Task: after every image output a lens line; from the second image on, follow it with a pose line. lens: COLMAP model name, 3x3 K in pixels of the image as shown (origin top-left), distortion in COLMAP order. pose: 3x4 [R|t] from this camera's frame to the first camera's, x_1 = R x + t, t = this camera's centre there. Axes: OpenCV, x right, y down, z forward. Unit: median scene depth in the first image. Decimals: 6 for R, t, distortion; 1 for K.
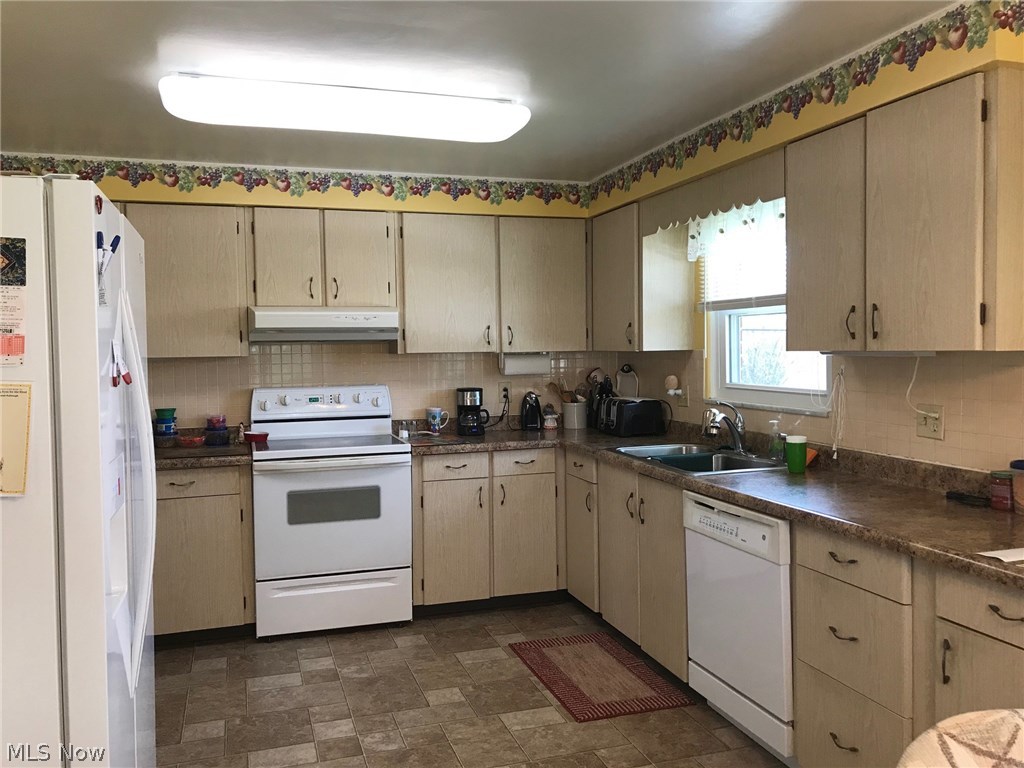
lens RADIAL K [[833.9, 0, 488.6], [0, 833.9, 384.6], [0, 0, 1]] dist [0.066367, -0.102876]
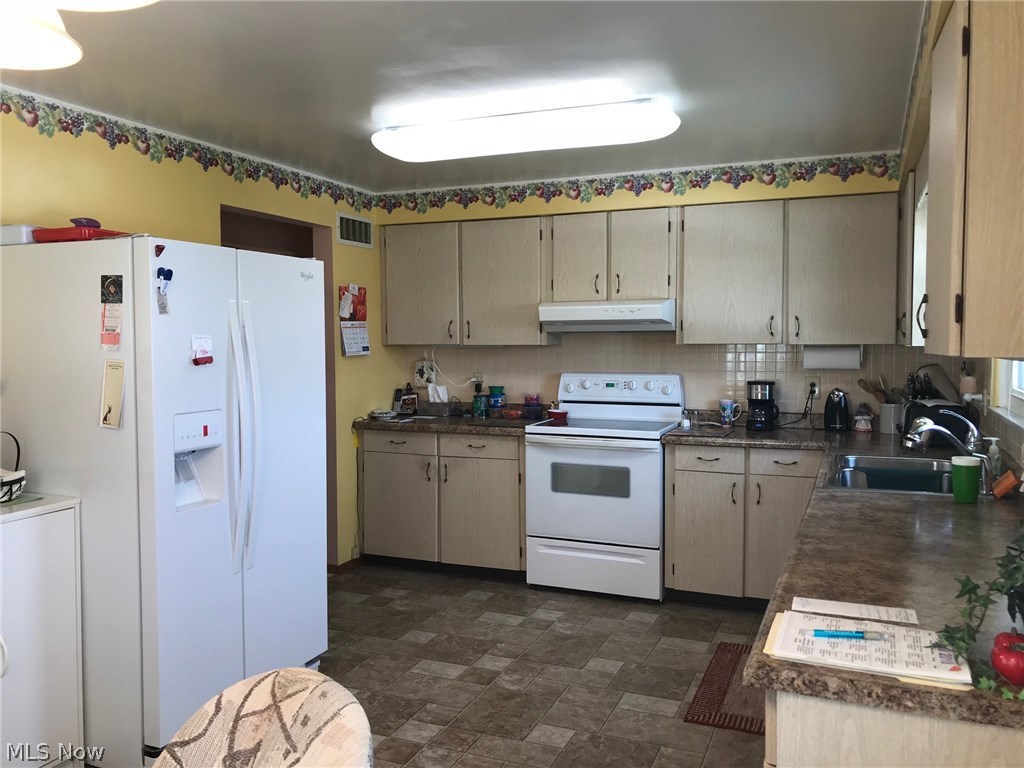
lens RADIAL K [[832.0, 0, 512.0], [0, 832.0, 384.0], [0, 0, 1]] dist [0.132714, -0.321615]
pose [[0.768736, 0.047660, -0.637788, 0.412310], [-0.035940, 0.998863, 0.031322, -0.013802], [0.638556, -0.001156, 0.769575, 0.077251]]
